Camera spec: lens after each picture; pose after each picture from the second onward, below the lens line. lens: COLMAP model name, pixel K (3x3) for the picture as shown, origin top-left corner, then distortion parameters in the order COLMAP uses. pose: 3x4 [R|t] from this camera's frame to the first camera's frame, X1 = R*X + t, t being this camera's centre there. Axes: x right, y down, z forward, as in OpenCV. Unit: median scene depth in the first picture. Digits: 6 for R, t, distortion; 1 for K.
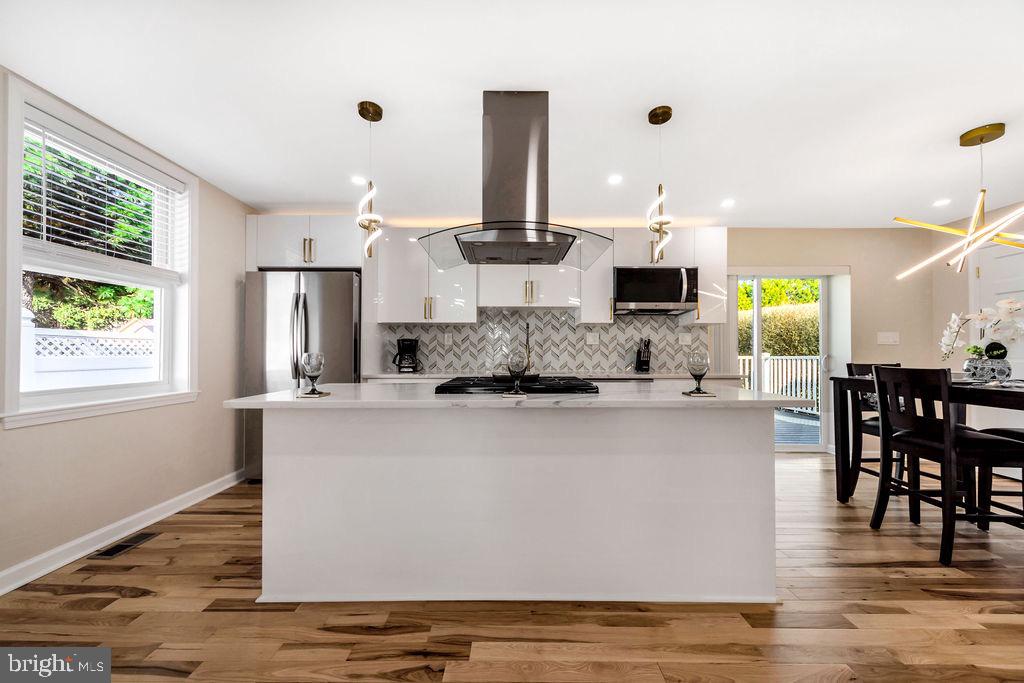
lens RADIAL K [[359.9, 0, 513.5], [0, 359.9, 350.5], [0, 0, 1]] dist [0.000369, 0.000033]
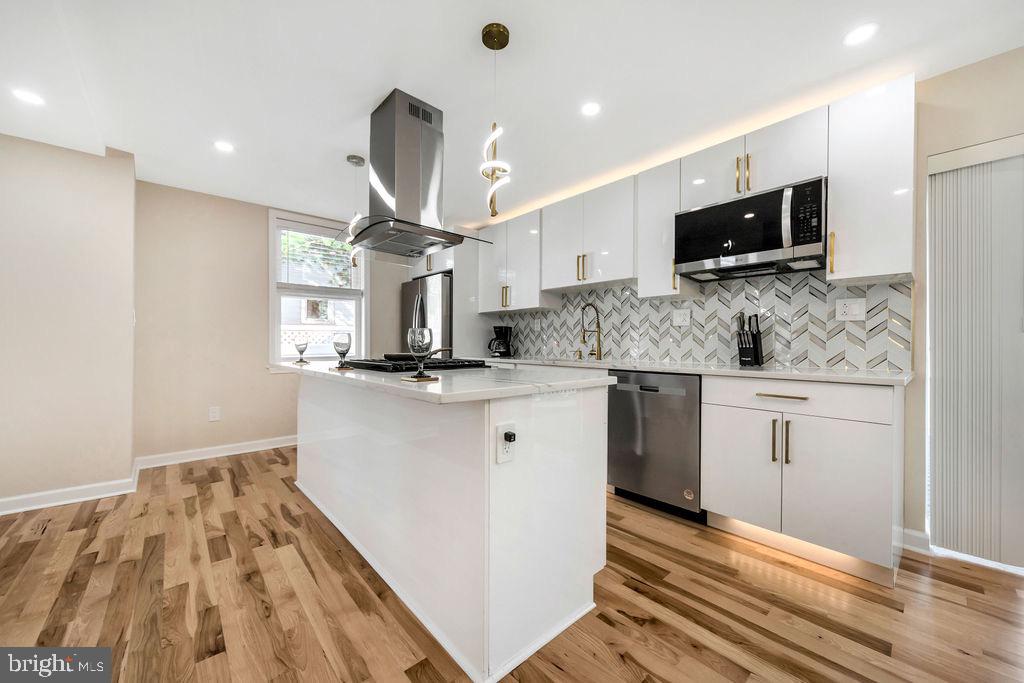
lens RADIAL K [[383.7, 0, 512.0], [0, 383.7, 341.5], [0, 0, 1]] dist [0.000881, 0.000045]
pose [[0.670906, -0.002874, -0.741537, 0.699672], [0.002461, 0.999996, -0.001650, 0.018673], [0.741539, -0.000718, 0.670910, 0.290357]]
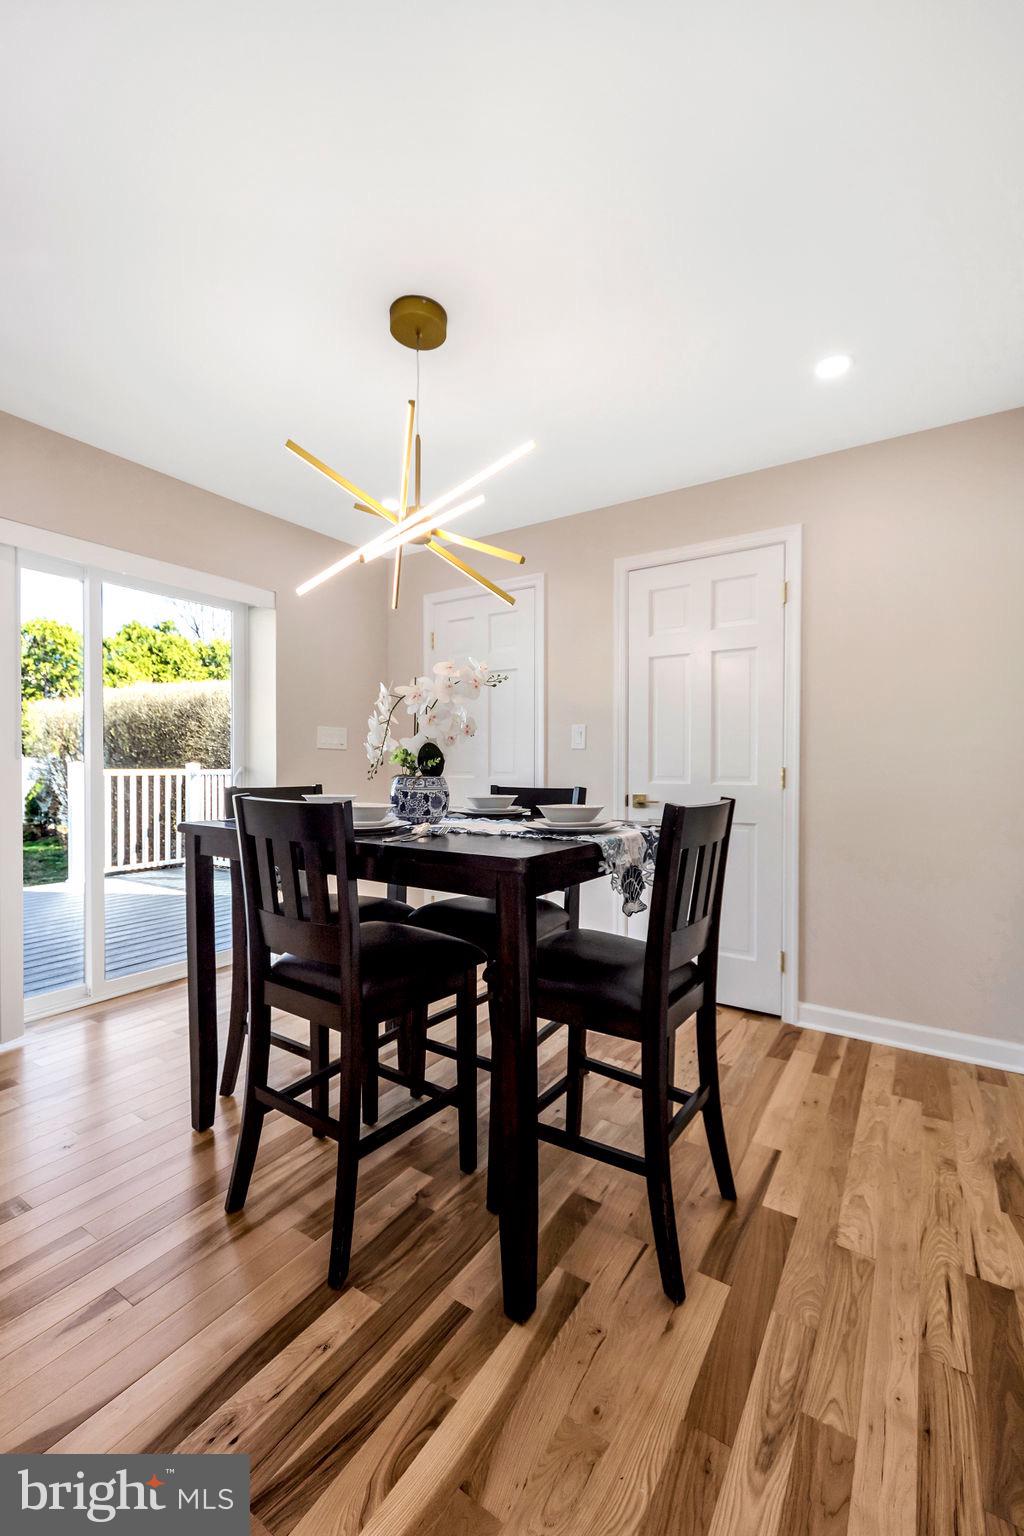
lens RADIAL K [[634.4, 0, 510.7], [0, 634.4, 773.1], [0, 0, 1]] dist [0.002252, 0.000224]
pose [[0.539860, -0.007933, 0.841717, 0.443273], [-0.010352, 0.999817, 0.016063, 0.002727], [-0.841691, -0.017385, 0.539680, 0.289045]]
